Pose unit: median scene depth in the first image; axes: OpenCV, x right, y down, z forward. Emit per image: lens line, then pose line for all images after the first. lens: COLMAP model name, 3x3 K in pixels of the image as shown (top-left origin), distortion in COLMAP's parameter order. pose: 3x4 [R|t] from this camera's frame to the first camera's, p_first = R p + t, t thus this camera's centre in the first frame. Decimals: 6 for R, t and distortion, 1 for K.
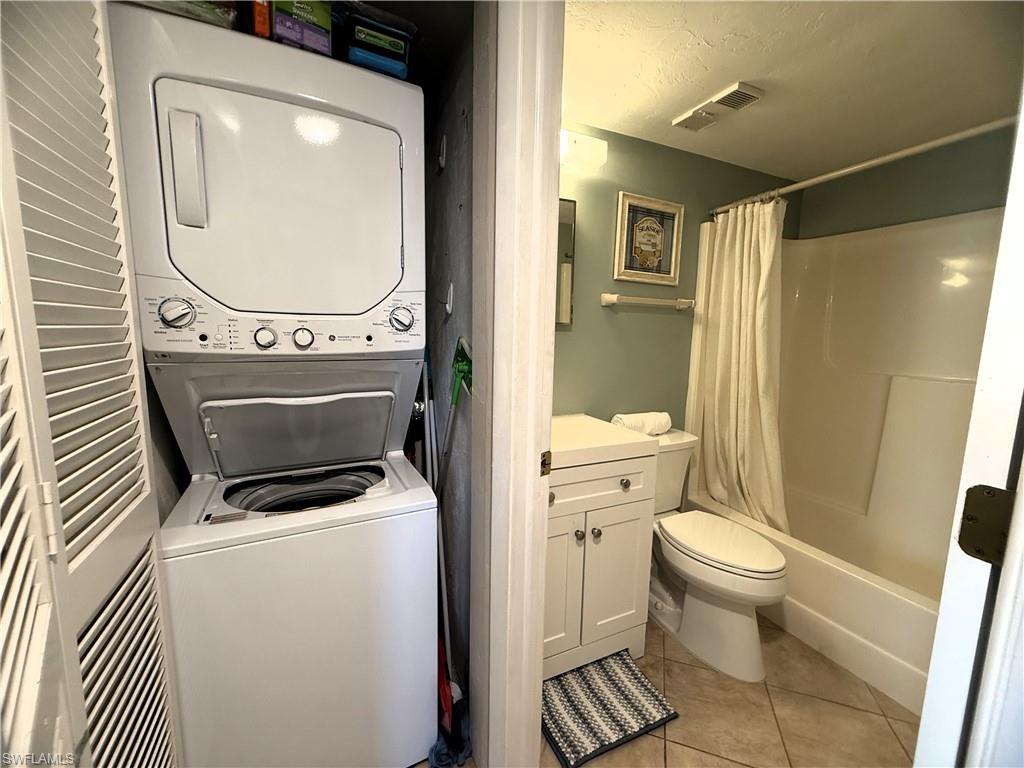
lens RADIAL K [[408.8, 0, 510.3], [0, 408.8, 385.8], [0, 0, 1]] dist [-0.000302, -0.000819]
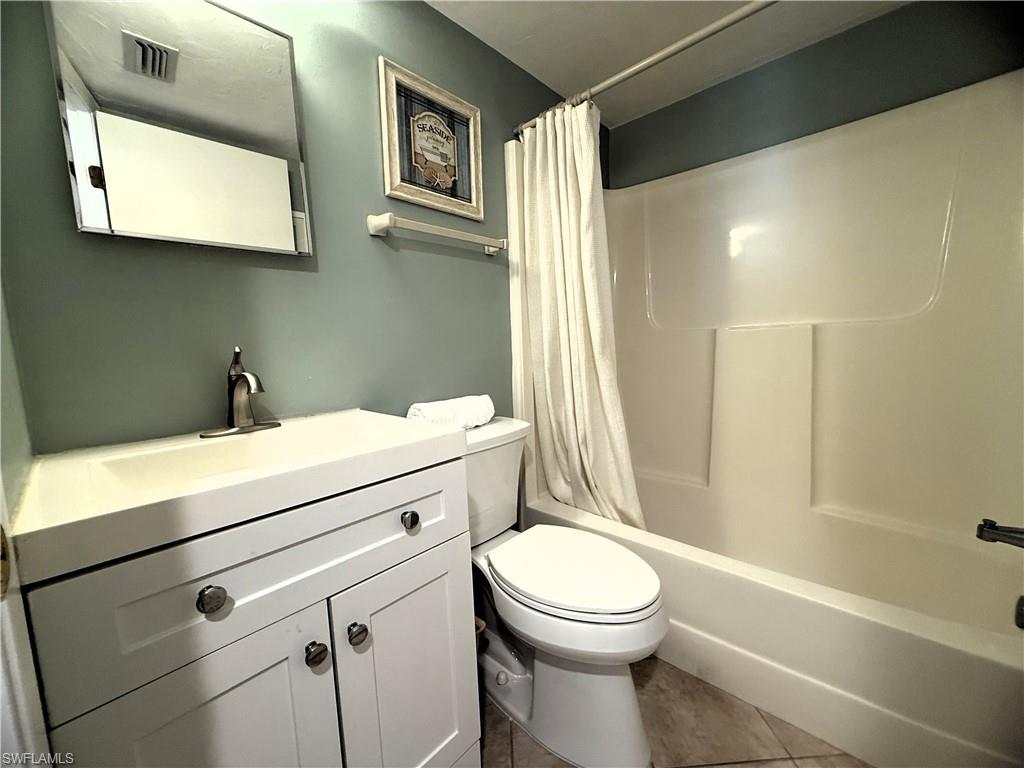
lens RADIAL K [[408.8, 0, 510.8], [0, 408.8, 384.0], [0, 0, 1]] dist [-0.000302, -0.000819]
pose [[0.924571, -0.092109, 0.369708, 0.167469], [0.102364, 0.994713, -0.008170, 0.060423], [-0.367001, 0.045398, 0.929112, 0.335414]]
